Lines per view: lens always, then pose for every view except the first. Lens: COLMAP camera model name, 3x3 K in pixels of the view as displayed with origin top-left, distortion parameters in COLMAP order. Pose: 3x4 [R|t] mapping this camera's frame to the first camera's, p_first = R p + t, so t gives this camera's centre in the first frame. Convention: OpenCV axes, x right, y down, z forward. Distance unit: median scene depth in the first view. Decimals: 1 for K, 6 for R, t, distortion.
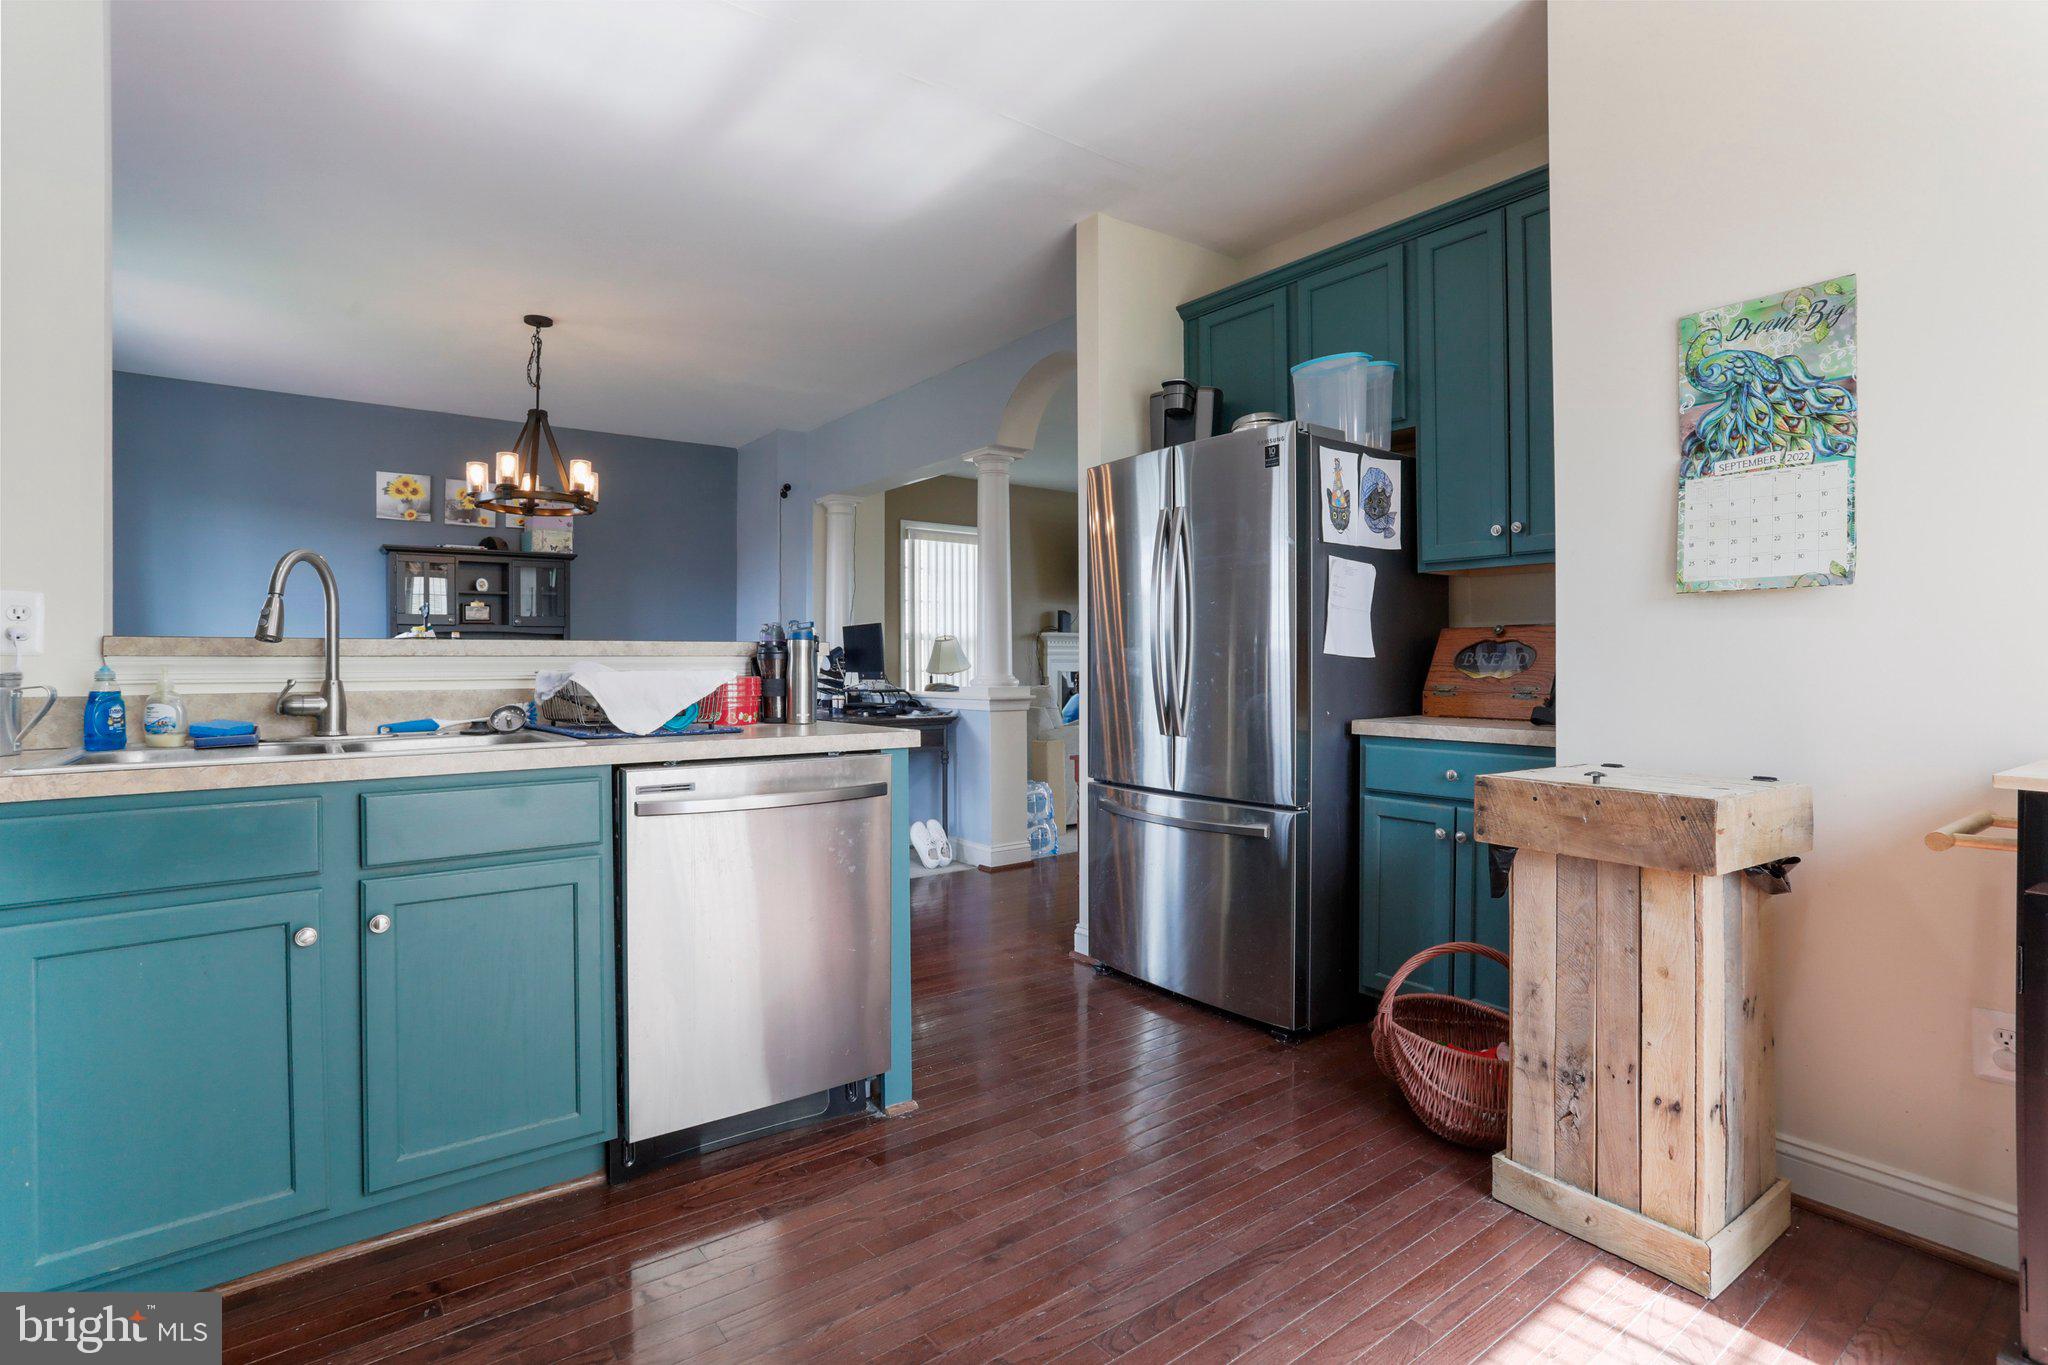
lens RADIAL K [[1006.2, 0, 1018.2], [0, 1006.2, 655.0], [0, 0, 1]] dist [-0.024792, 0.008329]
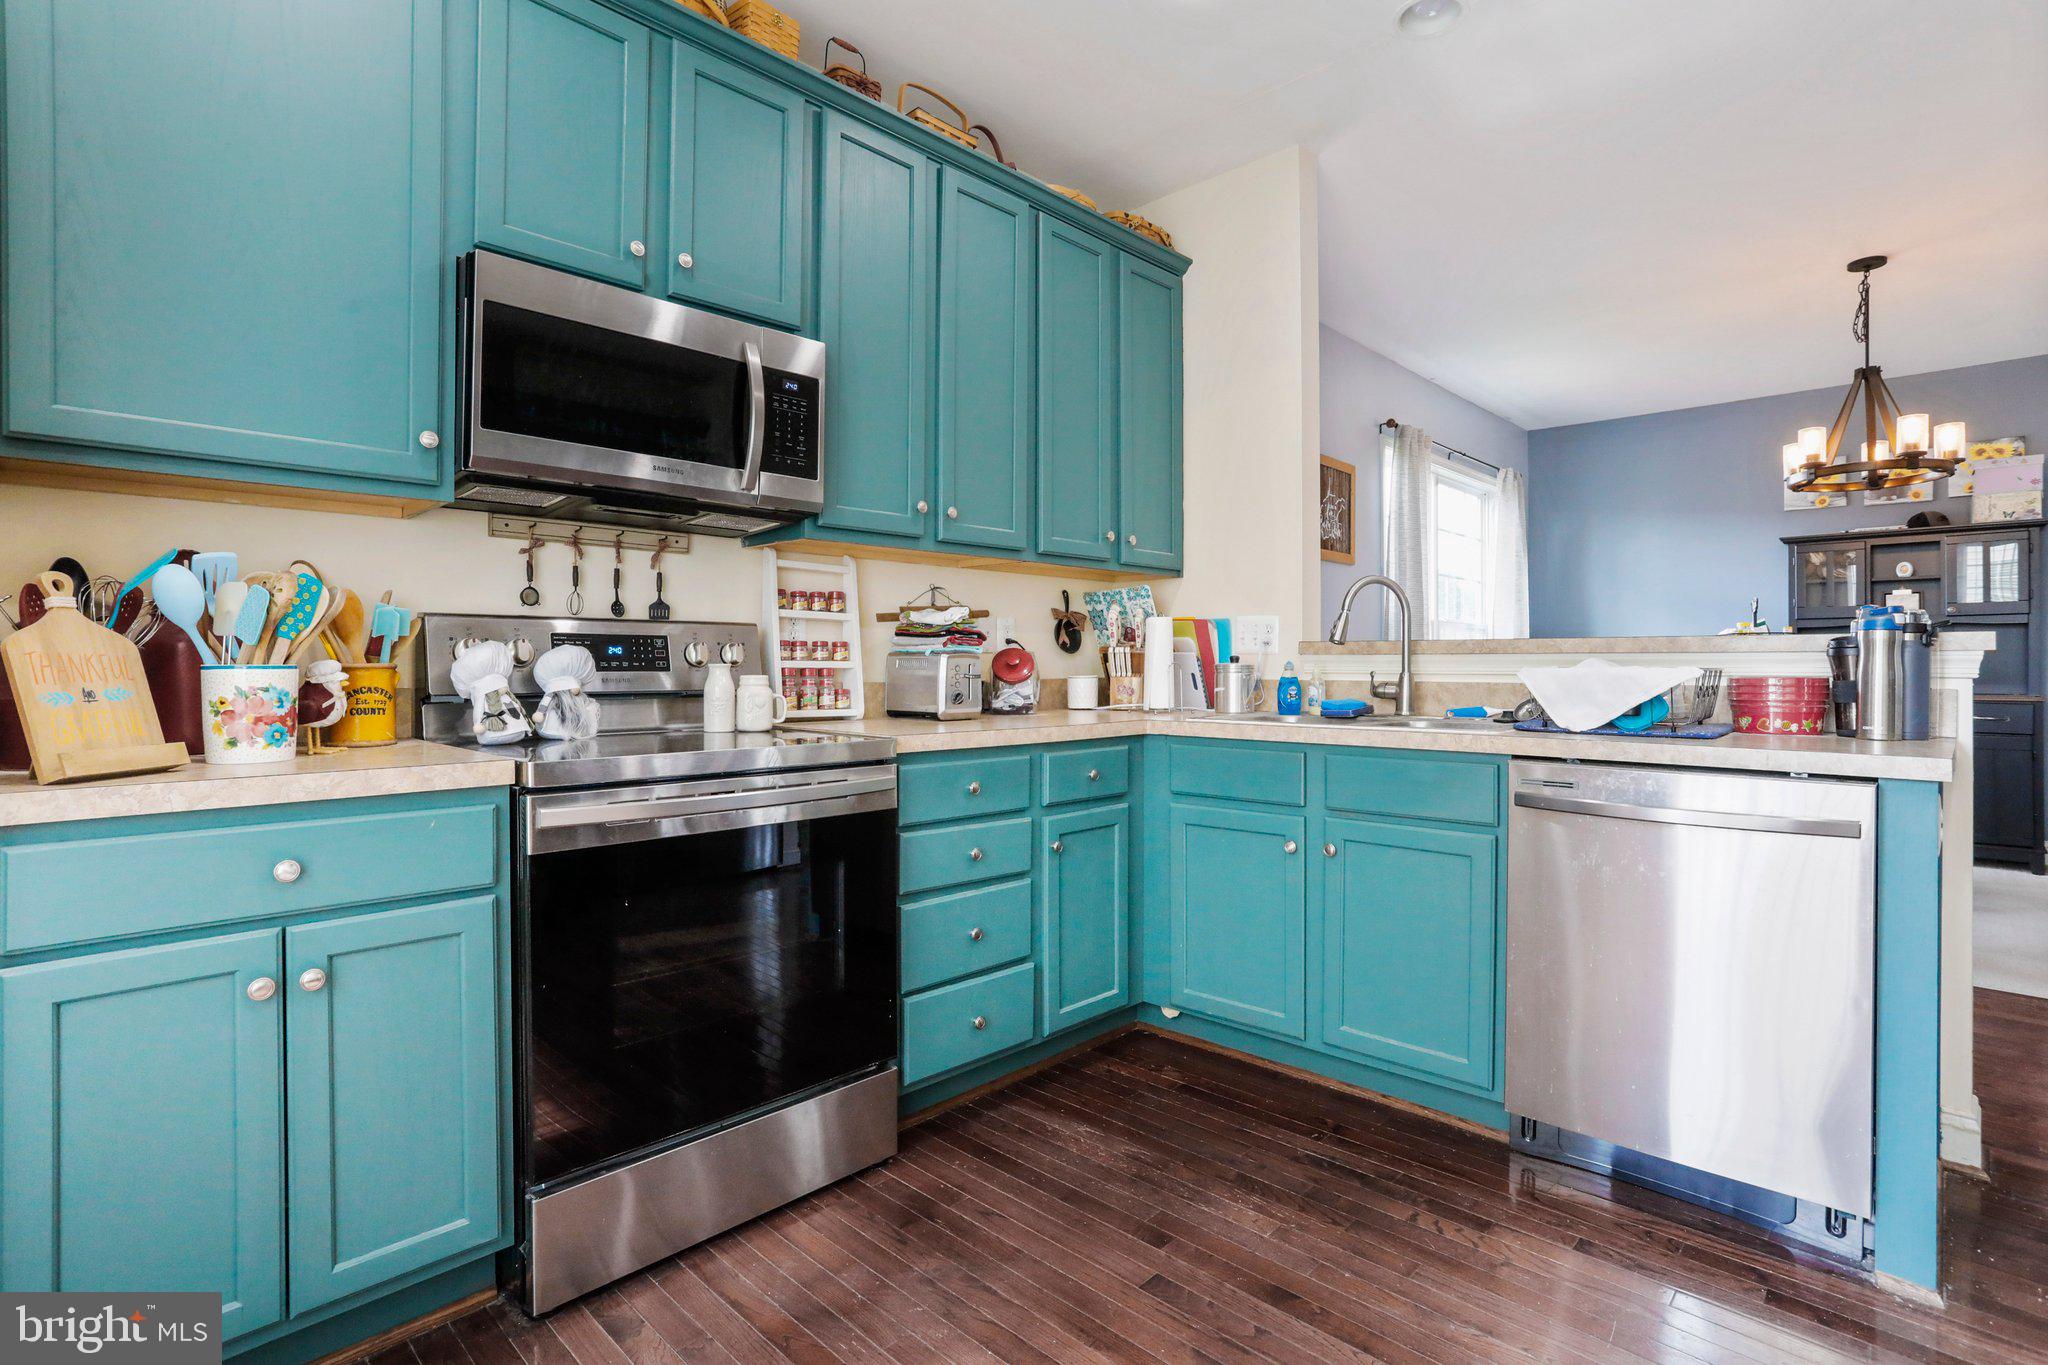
lens RADIAL K [[1006.2, 0, 1031.9], [0, 1006.2, 662.7], [0, 0, 1]] dist [-0.024792, 0.008329]
pose [[0.154783, 0.004458, -0.987938, 0.270477], [0.007361, 0.999957, 0.005665, 0.000559], [0.987921, -0.008149, 0.154744, 0.158098]]
